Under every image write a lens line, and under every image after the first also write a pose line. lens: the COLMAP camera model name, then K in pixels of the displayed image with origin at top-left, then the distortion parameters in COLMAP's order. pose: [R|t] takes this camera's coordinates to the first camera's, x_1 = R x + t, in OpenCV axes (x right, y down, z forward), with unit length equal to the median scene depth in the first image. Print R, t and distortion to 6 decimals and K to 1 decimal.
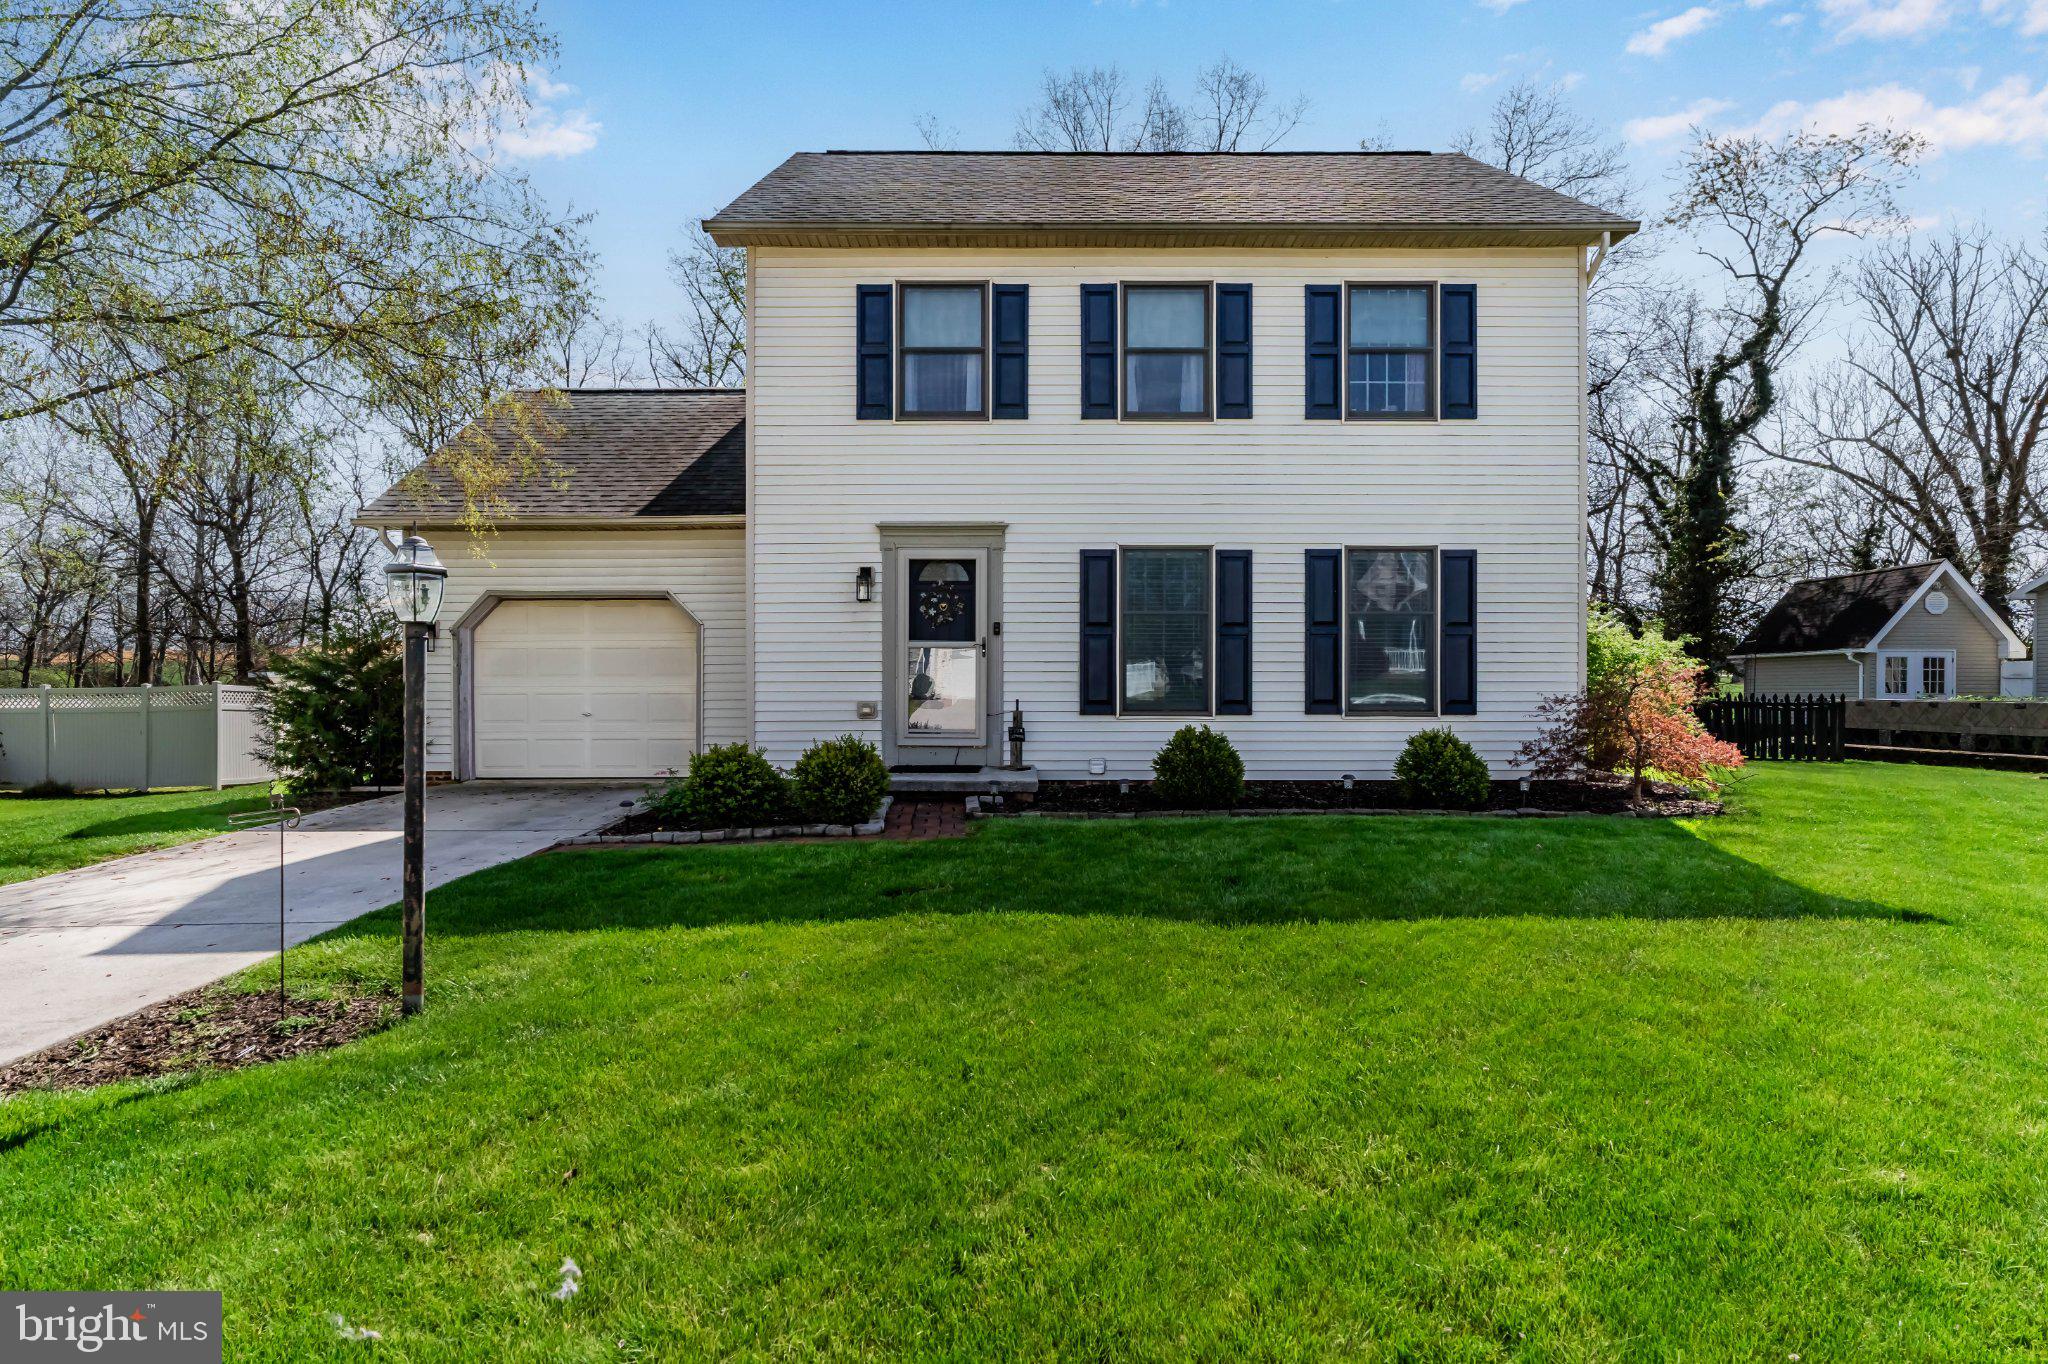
lens RADIAL K [[1037.8, 0, 1032.9], [0, 1037.8, 687.6], [0, 0, 1]] dist [-0.014323, 0.000406]
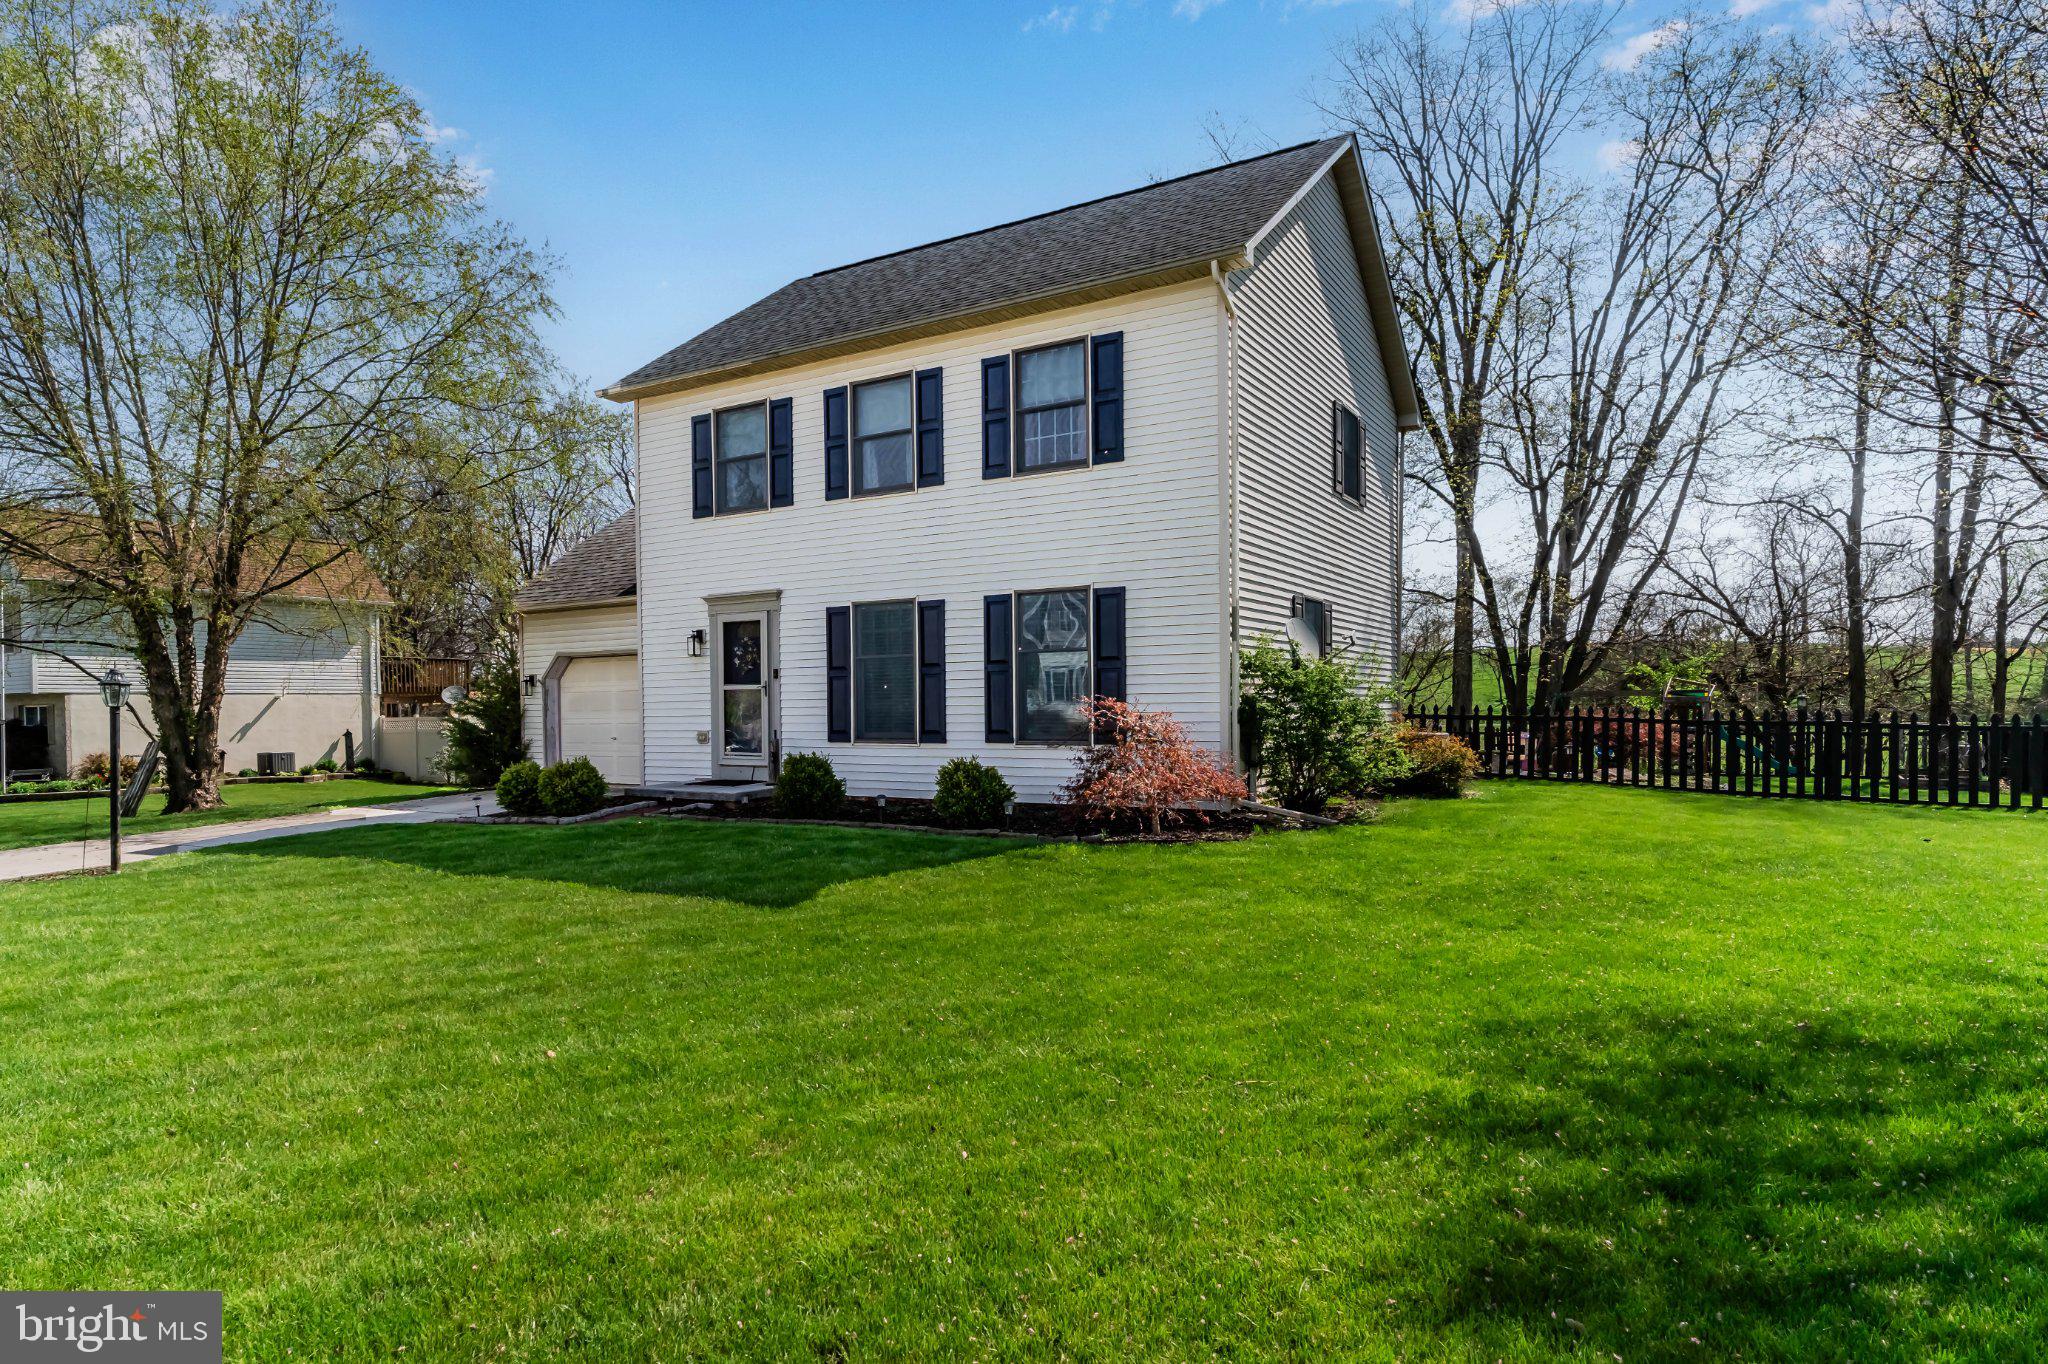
lens RADIAL K [[1100.6, 0, 1074.9], [0, 1100.6, 723.9], [0, 0, 1]] dist [0.001409, -0.000132]
pose [[0.866550, 0.000935, -0.499089, 0.940234], [0.004383, 0.999945, 0.009483, -0.005958], [0.499070, -0.010405, 0.866499, 0.014010]]
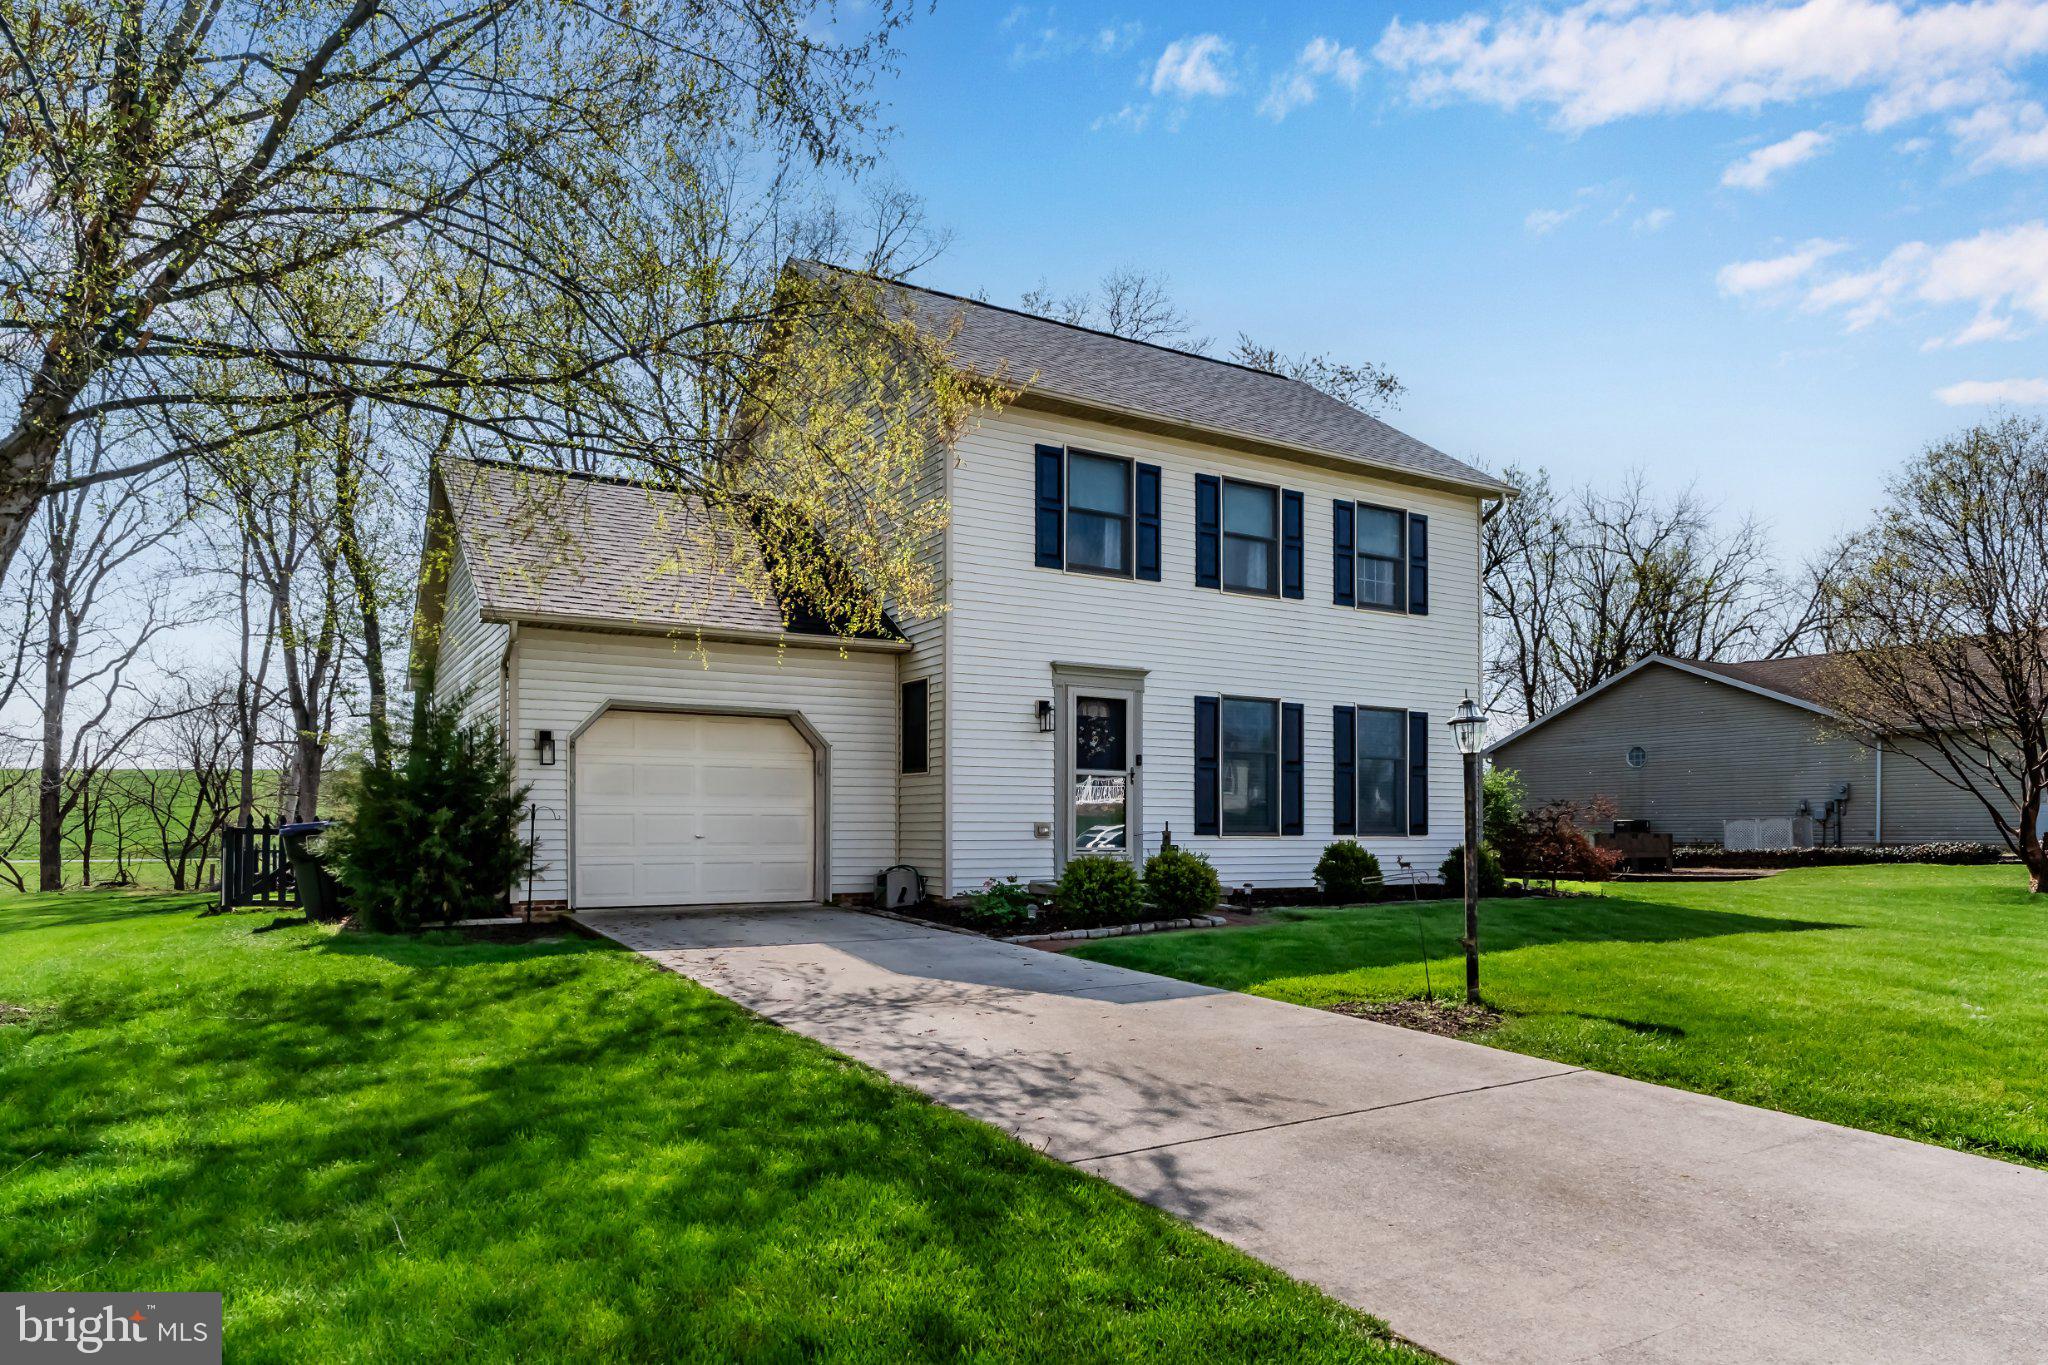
lens RADIAL K [[1037.8, 0, 1087.2], [0, 1037.8, 810.3], [0, 0, 1]] dist [-0.014323, 0.000406]
pose [[0.890000, 0.009000, 0.455871, -0.603812], [-0.008817, 0.999958, -0.002527, 0.002410], [-0.455875, -0.001771, 0.890042, -0.004224]]
